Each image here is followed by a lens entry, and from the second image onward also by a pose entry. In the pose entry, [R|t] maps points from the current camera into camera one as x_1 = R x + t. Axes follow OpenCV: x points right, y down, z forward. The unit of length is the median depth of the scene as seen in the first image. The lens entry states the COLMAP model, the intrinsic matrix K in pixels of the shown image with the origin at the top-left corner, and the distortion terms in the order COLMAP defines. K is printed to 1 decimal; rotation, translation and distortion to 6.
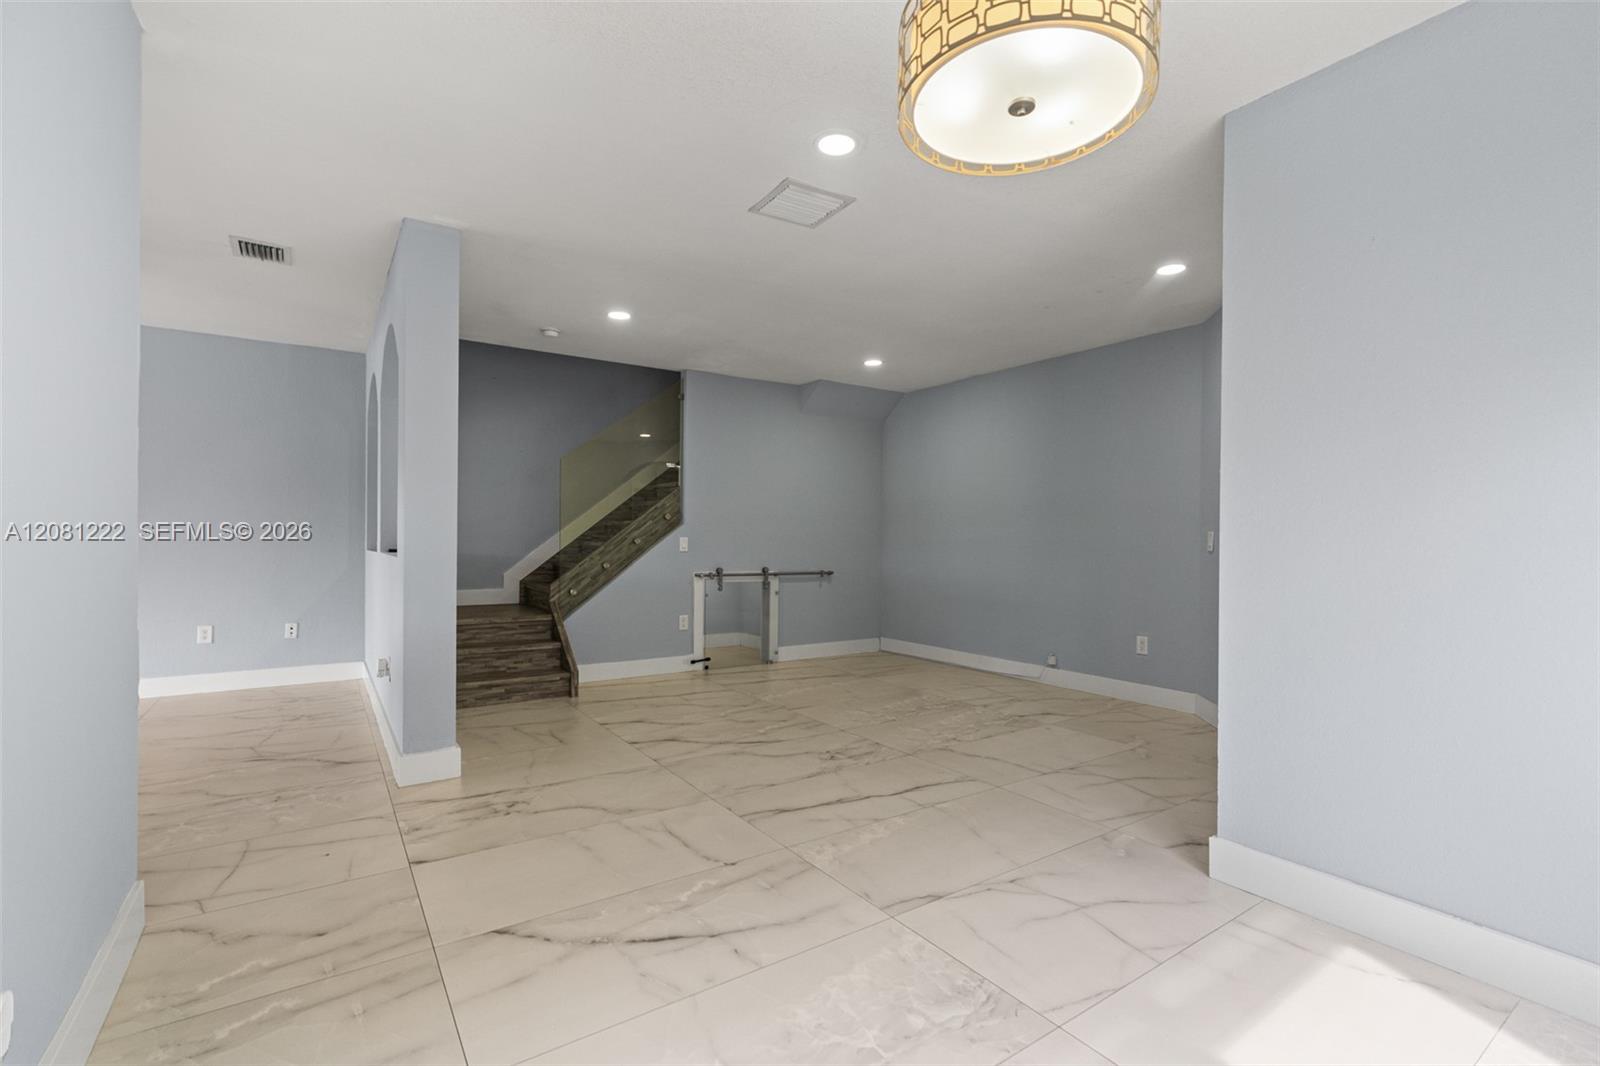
lens RADIAL K [[715.0, 0, 800.6], [0, 715.0, 534.4], [0, 0, 1]] dist [-0.006415, 0.002151]
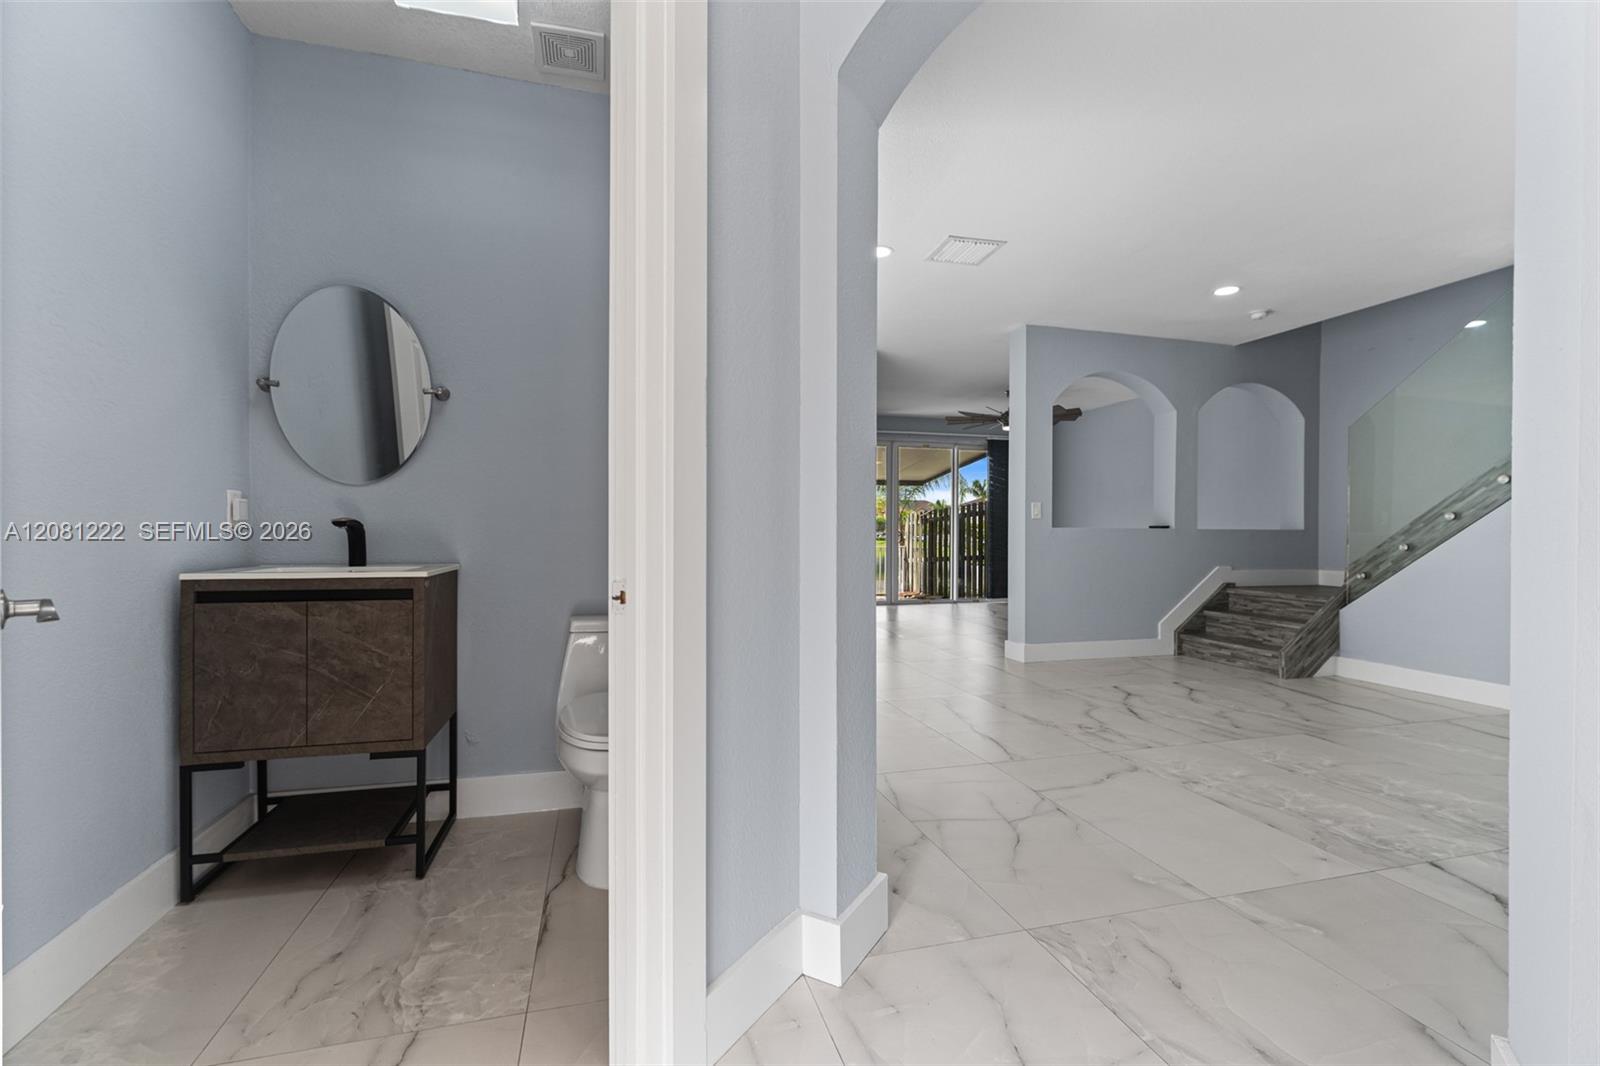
lens RADIAL K [[715.0, 0, 806.9], [0, 715.0, 533.1], [0, 0, 1]] dist [-0.006415, 0.002151]
pose [[-0.315769, -0.007999, -0.948802, 0.790685], [-0.004589, 0.999966, -0.006904, 0.040073], [0.948825, 0.002174, -0.315795, 0.684641]]
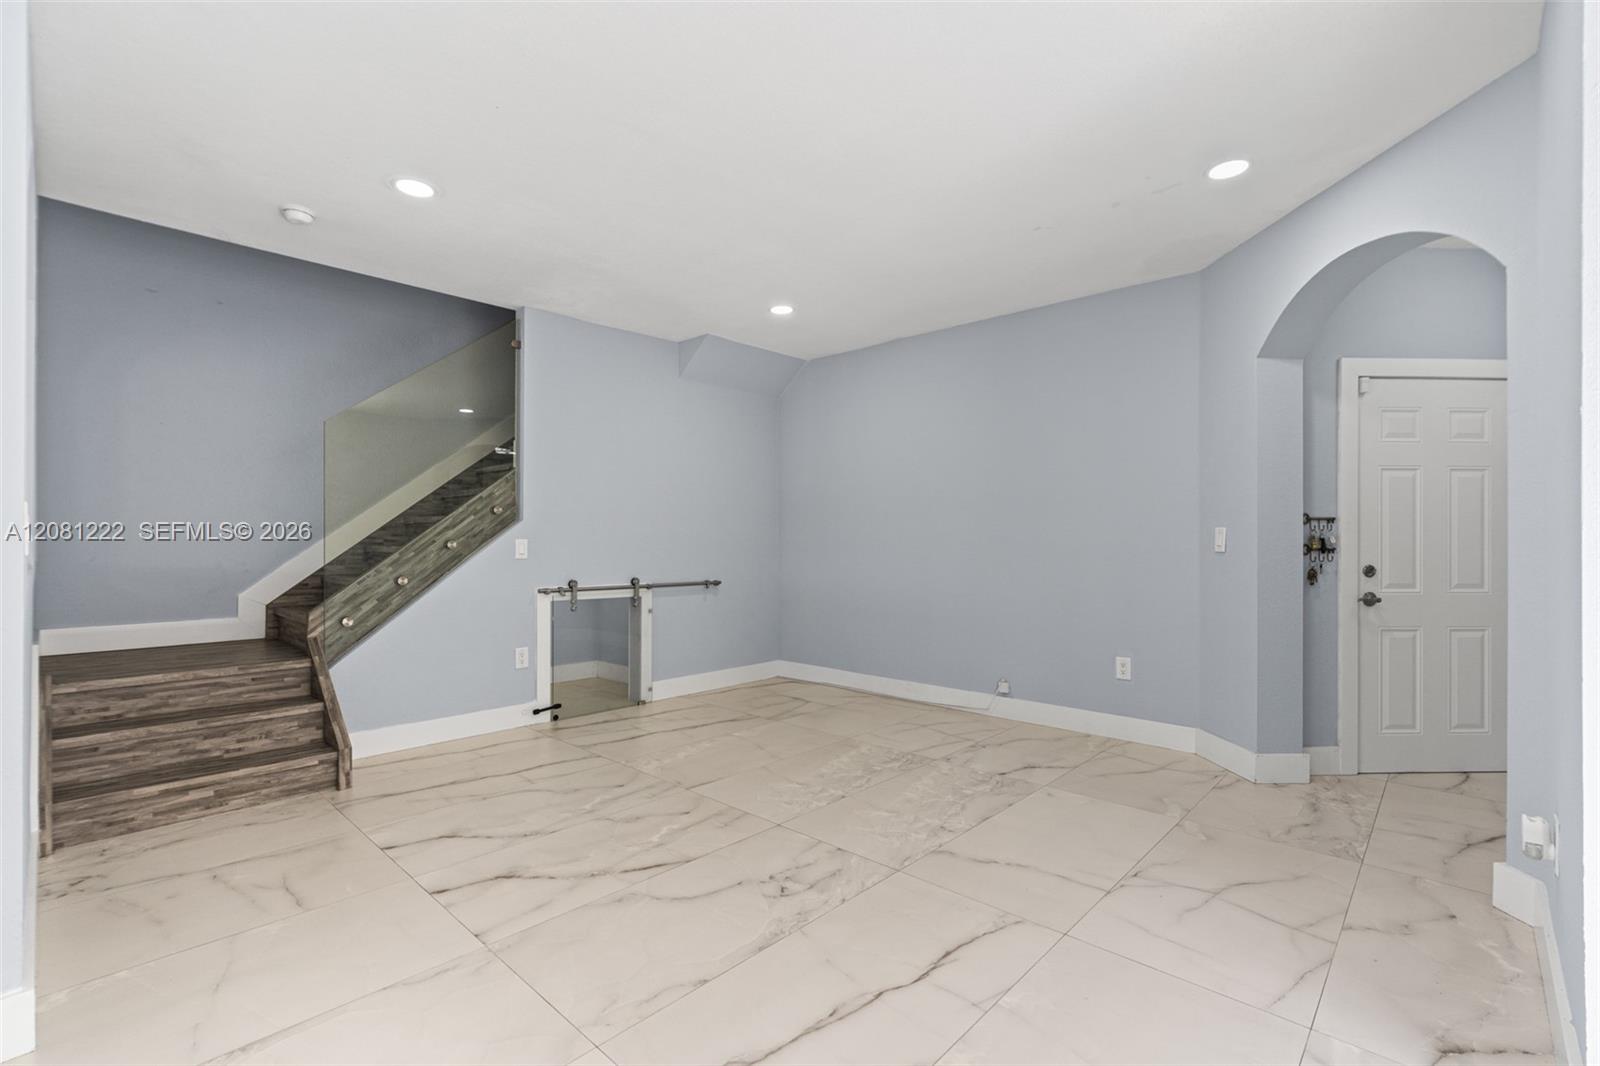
lens RADIAL K [[715.0, 0, 800.3], [0, 715.0, 534.4], [0, 0, 1]] dist [-0.006415, 0.002151]
pose [[0.976273, -0.005542, 0.216472, -0.053612], [0.005597, 0.999984, 0.000360, 0.000831], [-0.216470, 0.000860, 0.976289, 0.281605]]
